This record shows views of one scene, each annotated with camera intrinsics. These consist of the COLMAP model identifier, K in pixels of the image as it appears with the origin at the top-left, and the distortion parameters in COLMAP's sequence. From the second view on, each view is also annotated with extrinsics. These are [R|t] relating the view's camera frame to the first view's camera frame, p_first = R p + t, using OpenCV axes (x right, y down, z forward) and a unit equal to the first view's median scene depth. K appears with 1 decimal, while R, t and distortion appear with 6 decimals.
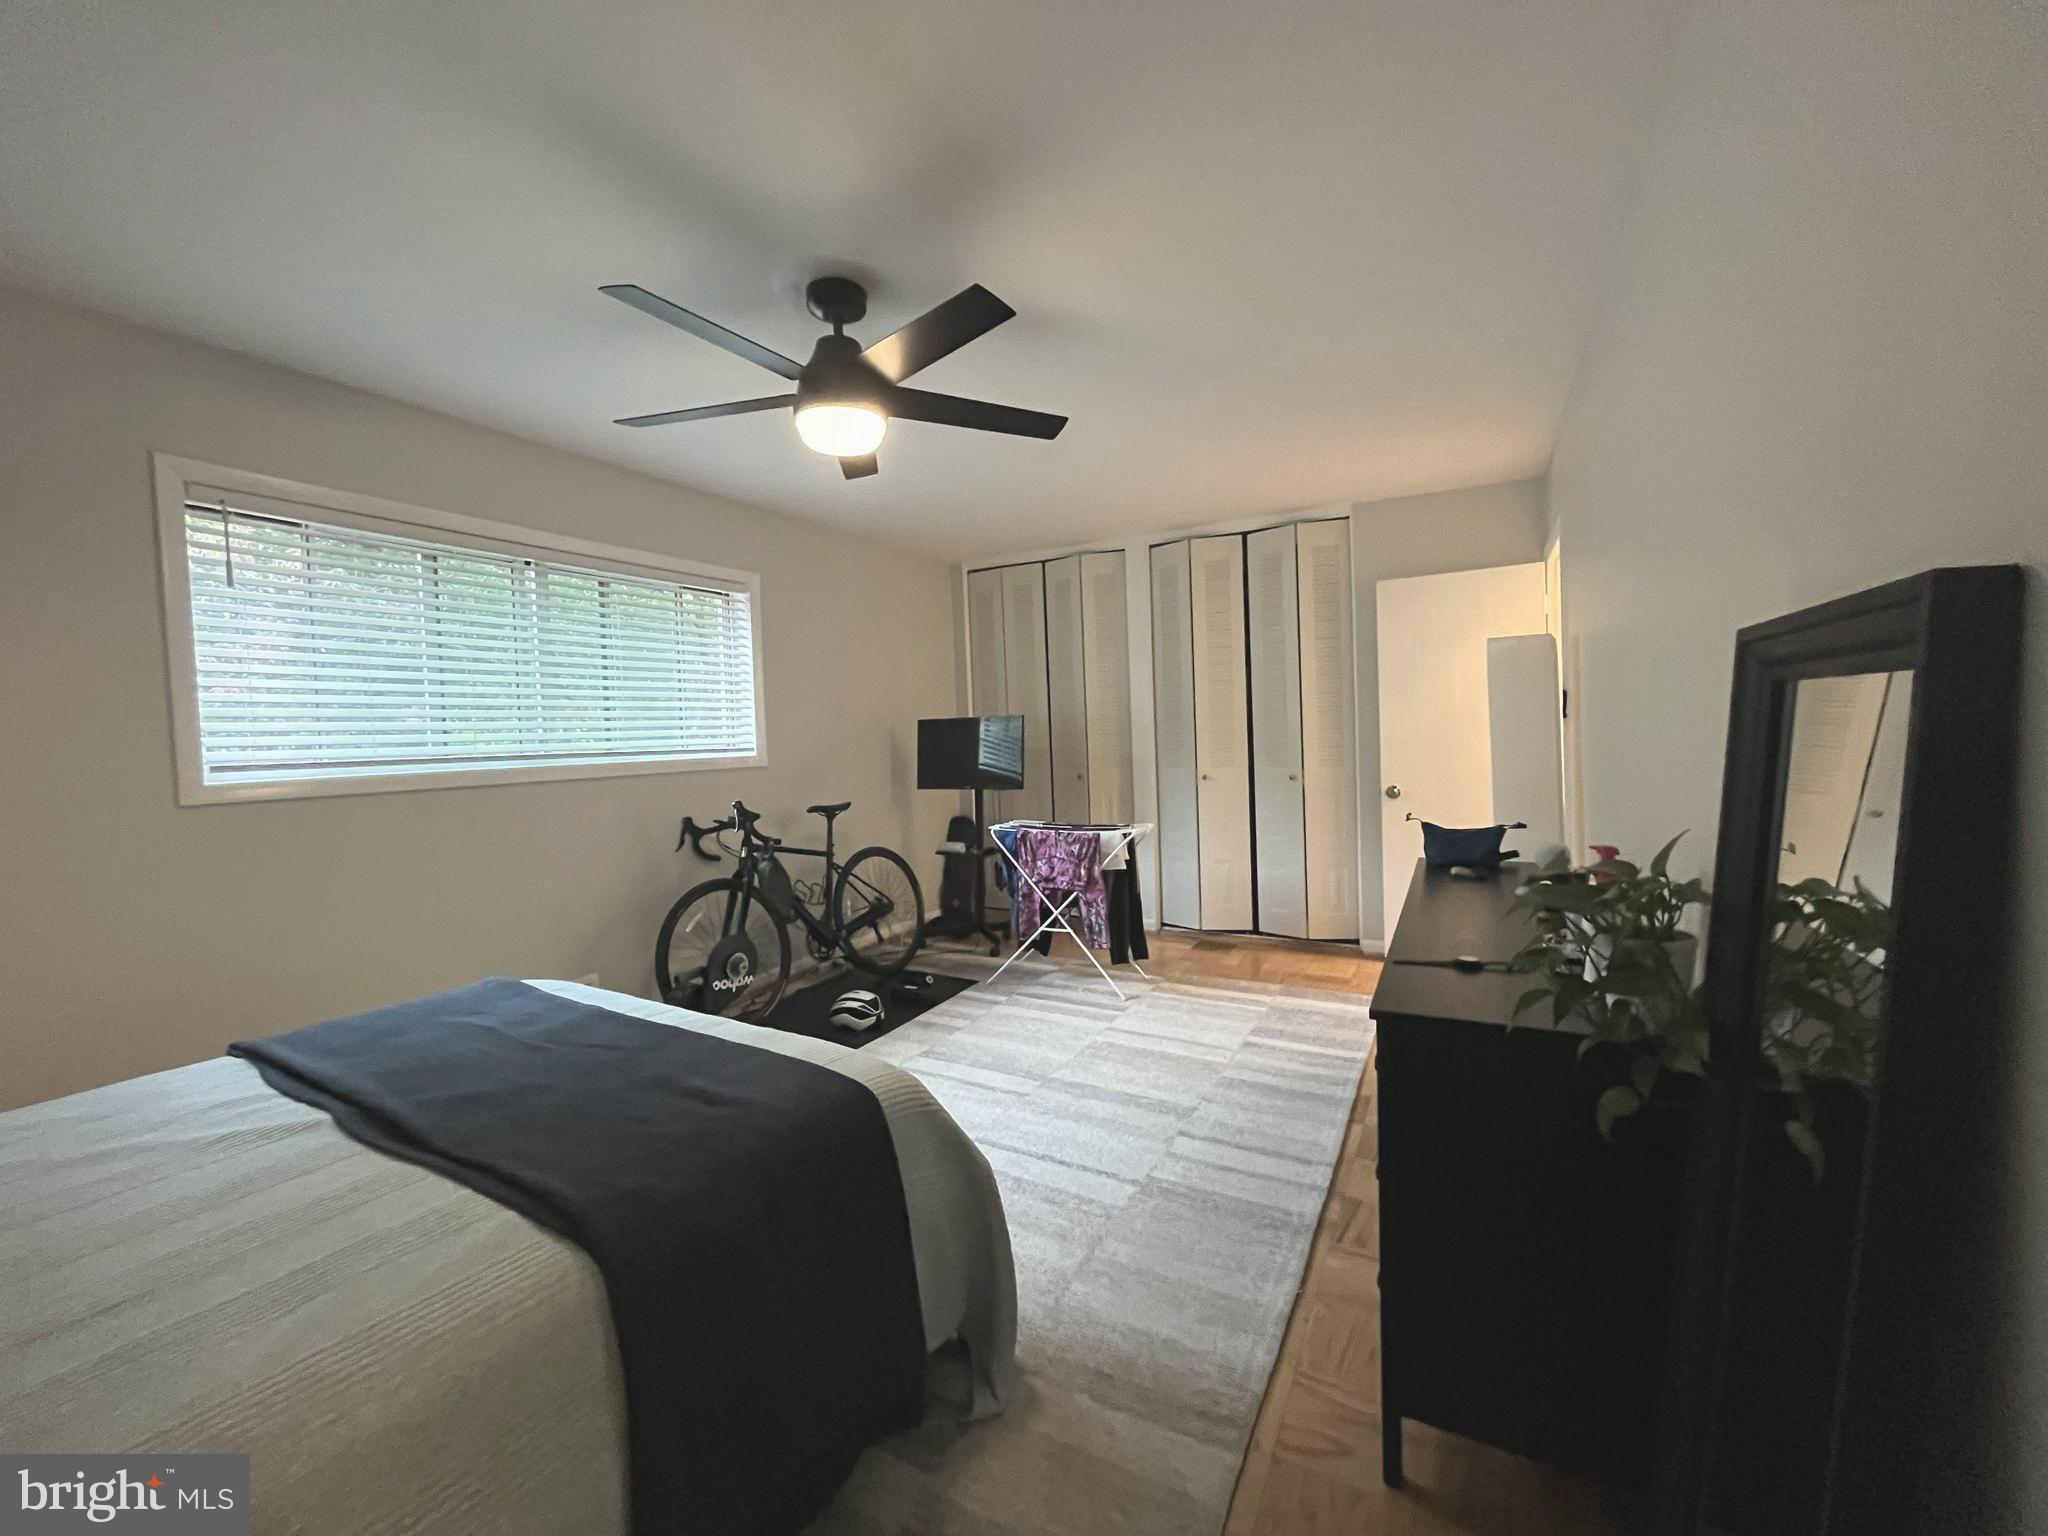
lens RADIAL K [[821.9, 0, 1024.2], [0, 821.9, 759.4], [0, 0, 1]] dist [-0.000926, -0.000295]
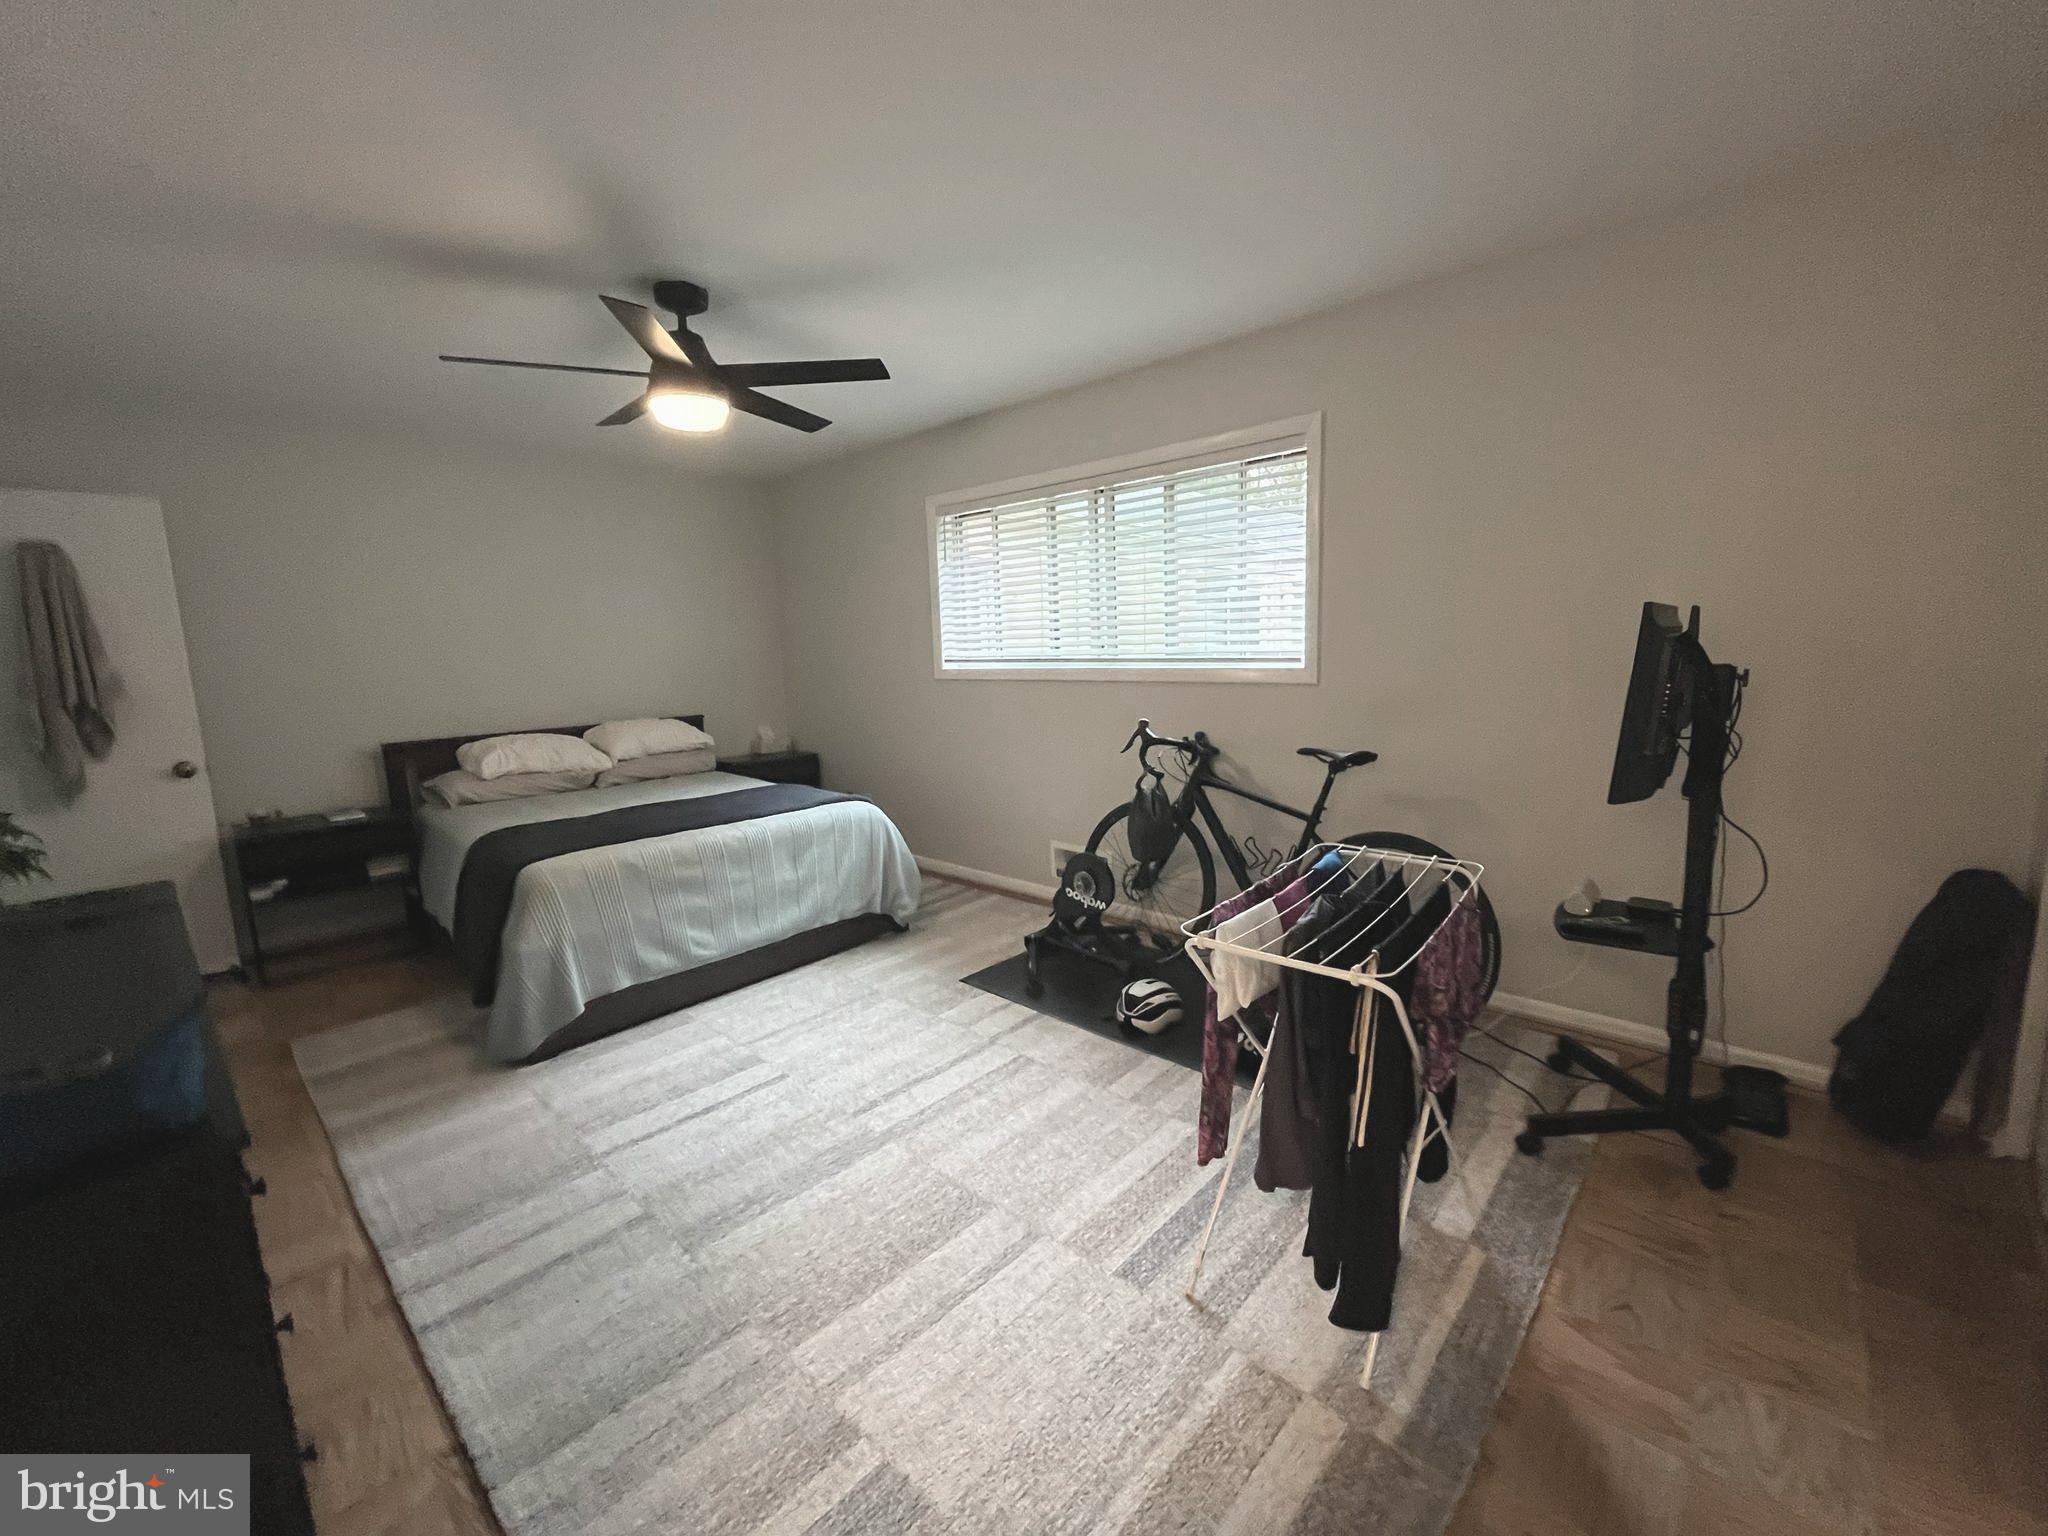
lens RADIAL K [[821.9, 0, 1028.3], [0, 821.9, 764.3], [0, 0, 1]] dist [-0.000926, -0.000295]
pose [[-0.236945, 0.184138, -0.953913, 0.595178], [0.006510, 0.982153, 0.187973, -0.078297], [0.971501, 0.038329, -0.233915, 1.182876]]
